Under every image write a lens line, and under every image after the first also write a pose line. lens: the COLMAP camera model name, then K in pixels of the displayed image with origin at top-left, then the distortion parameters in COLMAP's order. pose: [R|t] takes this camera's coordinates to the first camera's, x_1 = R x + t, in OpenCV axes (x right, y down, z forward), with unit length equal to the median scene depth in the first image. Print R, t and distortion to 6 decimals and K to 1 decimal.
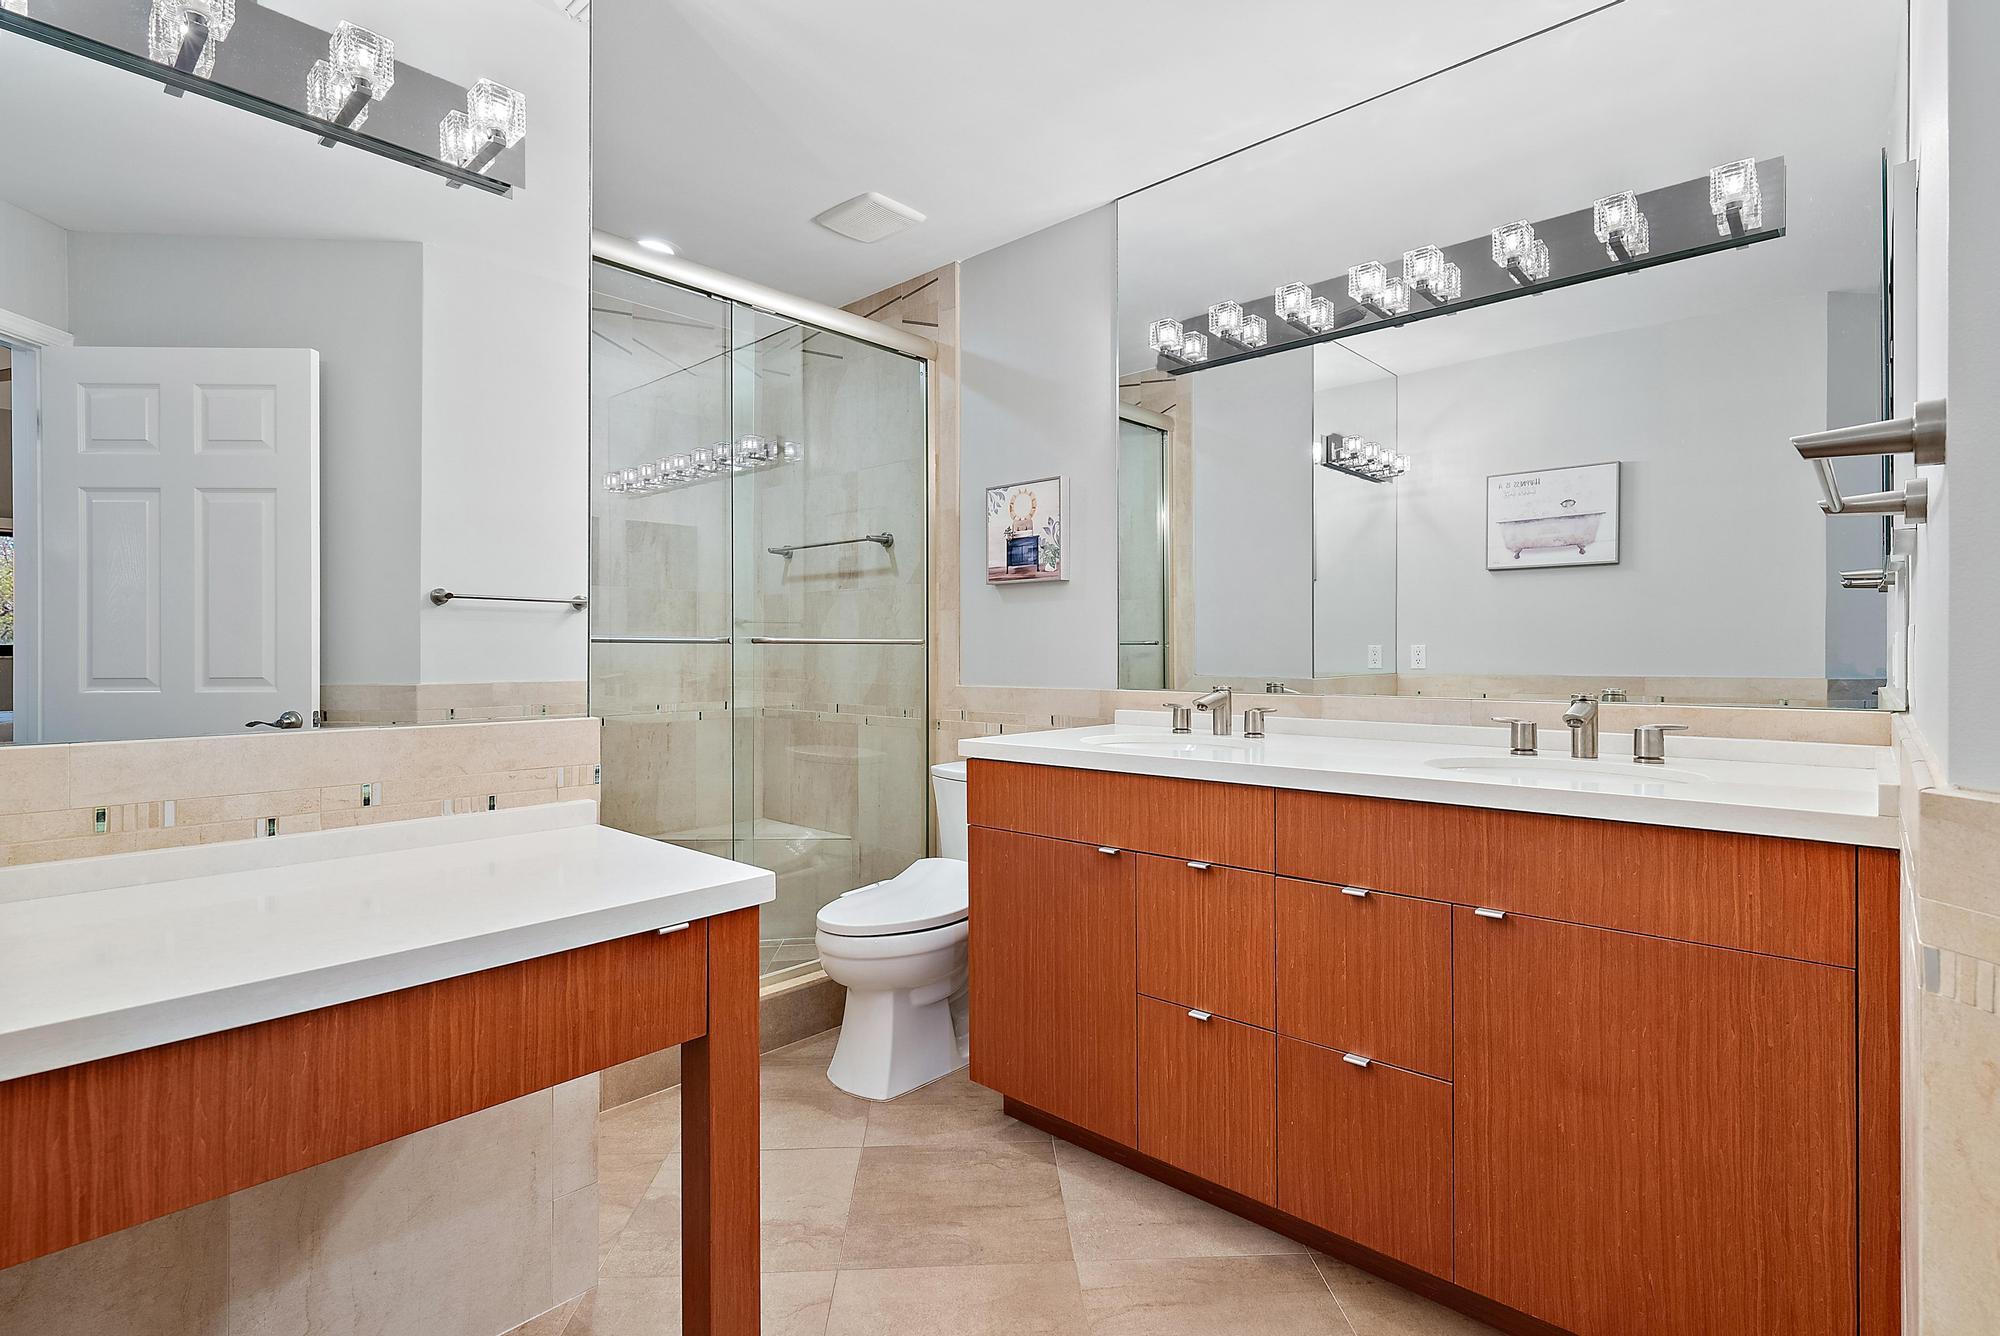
lens RADIAL K [[942.4, 0, 1002.5], [0, 942.4, 661.4], [0, 0, 1]] dist [0.008869, -0.000757]
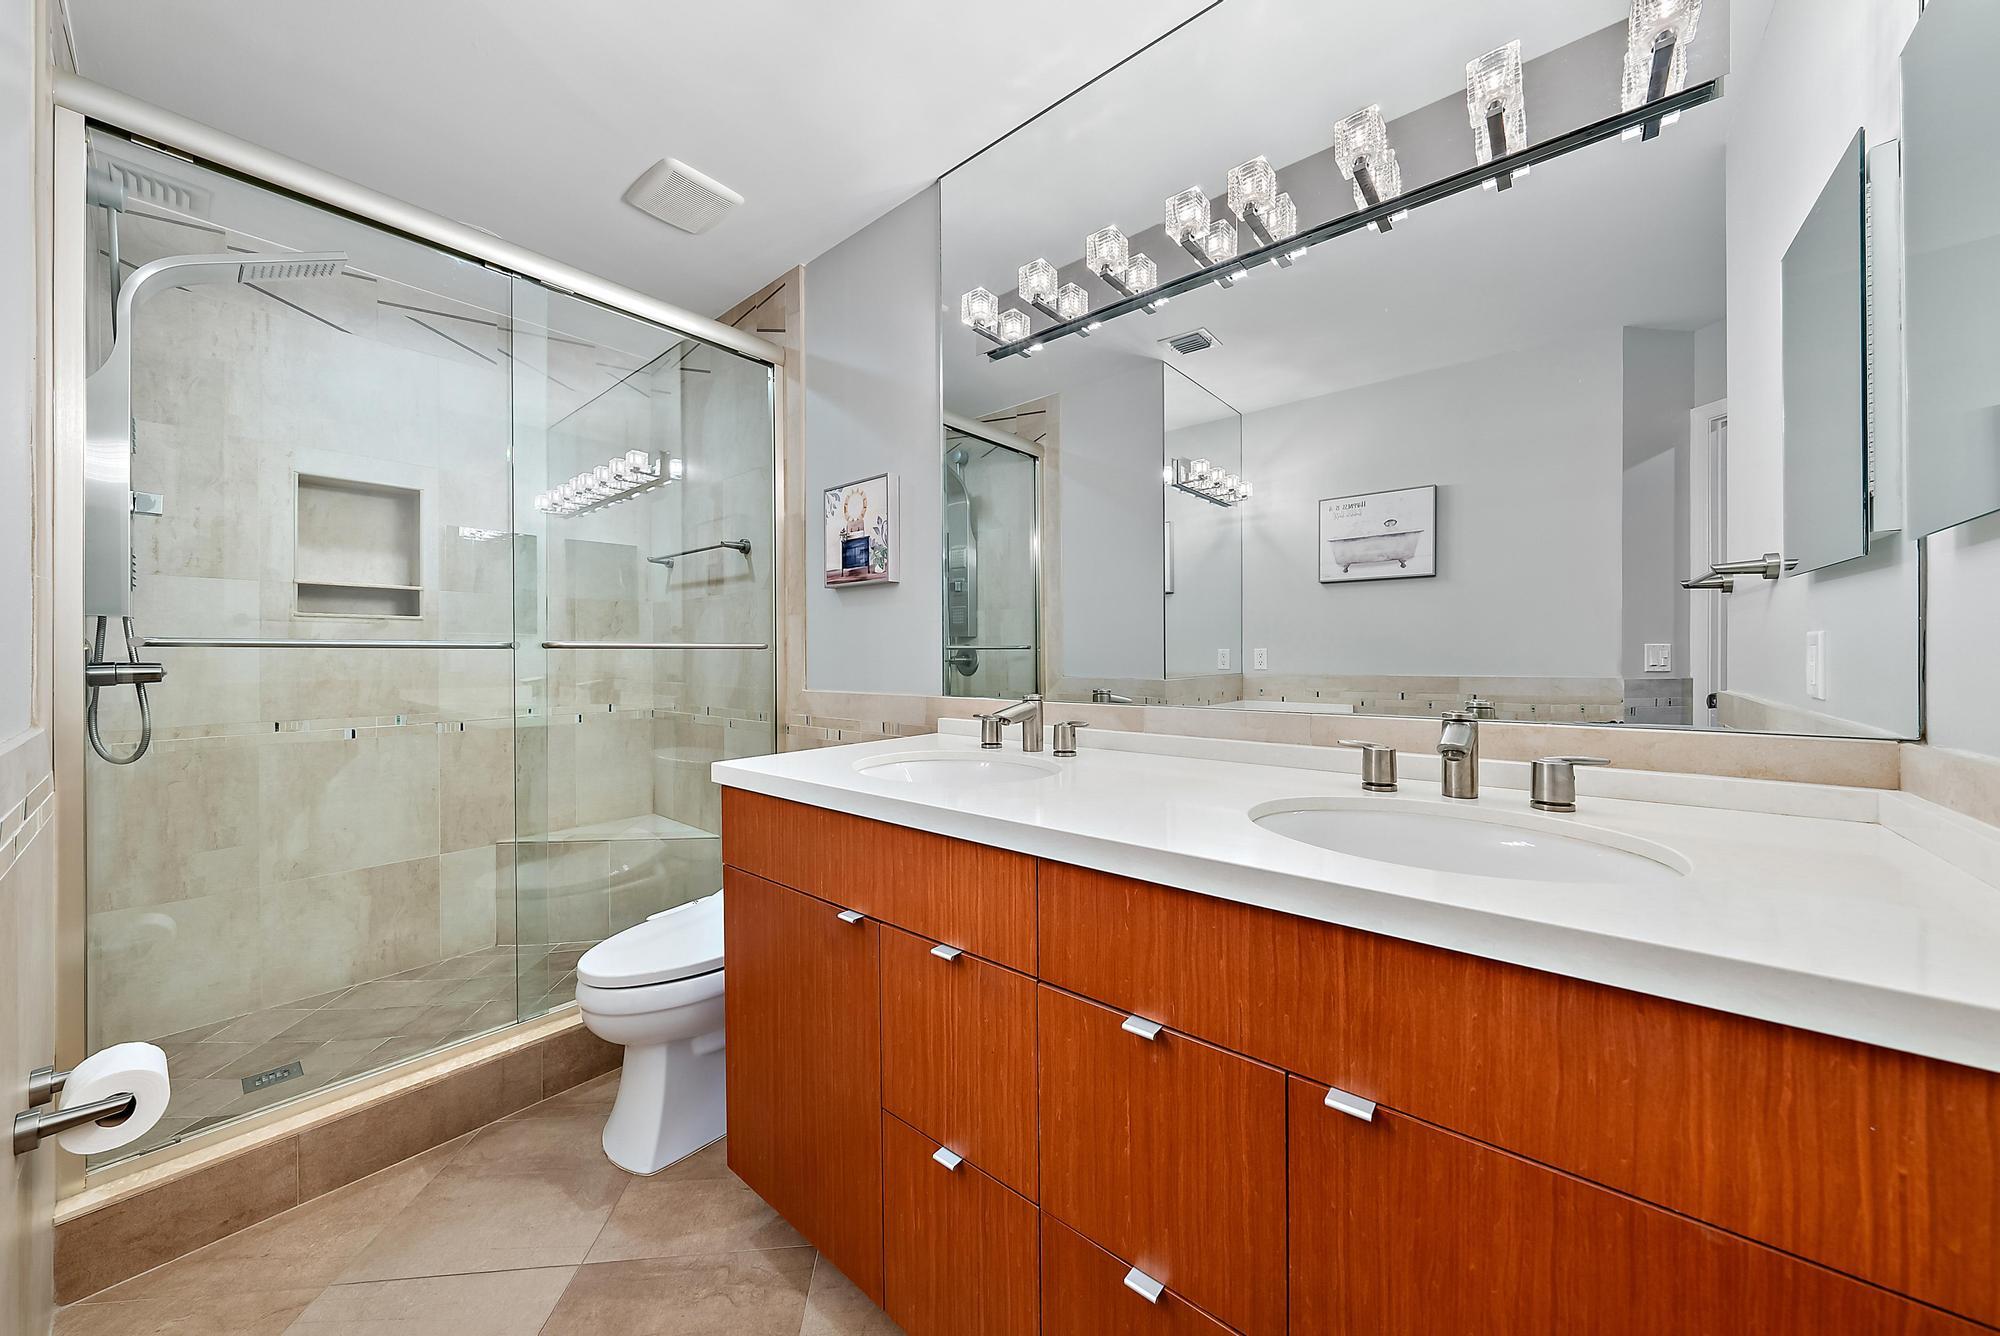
lens RADIAL K [[691.9, 0, 997.5], [0, 691.9, 661.4], [0, 0, 1]] dist [-0.003266, 0.000629]
pose [[0.999043, -0.002274, 0.043687, 0.171721], [0.002349, 0.999996, -0.001655, -0.004774], [-0.043683, 0.001756, 0.999044, 0.357145]]
